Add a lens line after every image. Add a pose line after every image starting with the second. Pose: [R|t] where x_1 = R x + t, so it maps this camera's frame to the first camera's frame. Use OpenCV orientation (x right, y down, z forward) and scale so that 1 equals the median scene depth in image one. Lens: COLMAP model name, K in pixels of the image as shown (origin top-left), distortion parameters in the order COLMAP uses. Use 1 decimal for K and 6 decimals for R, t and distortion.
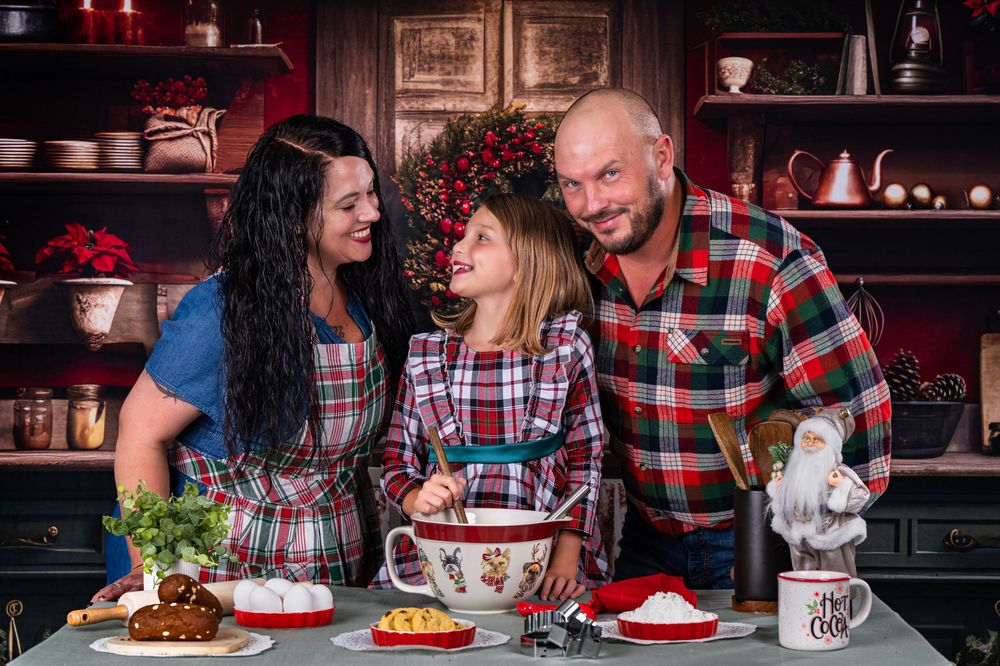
lens RADIAL K [[2171.4, 0, 542.8], [0, 2171.4, 273.6], [0, 0, 1]] dist [0.009986, -0.076259]
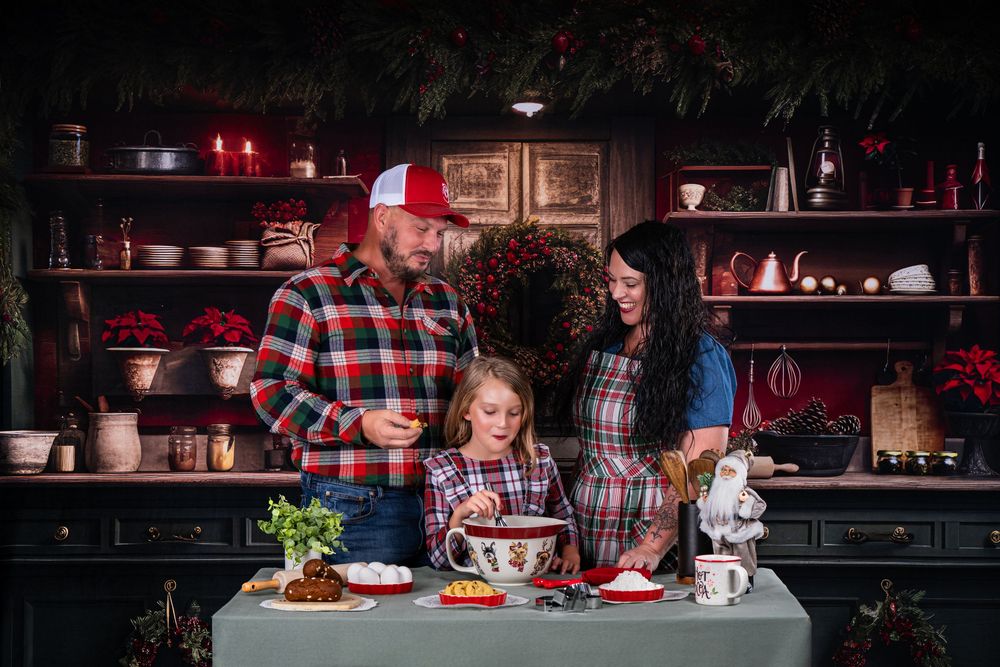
lens RADIAL K [[2043.4, 0, 530.8], [0, 2043.4, 356.8], [0, 0, 1]] dist [-0.008043, -0.036373]
pose [[0.999914, -0.002042, -0.012959, 0.003544], [0.002505, 0.999353, 0.035868, -0.037395], [0.012877, -0.035898, 0.999273, -0.290572]]
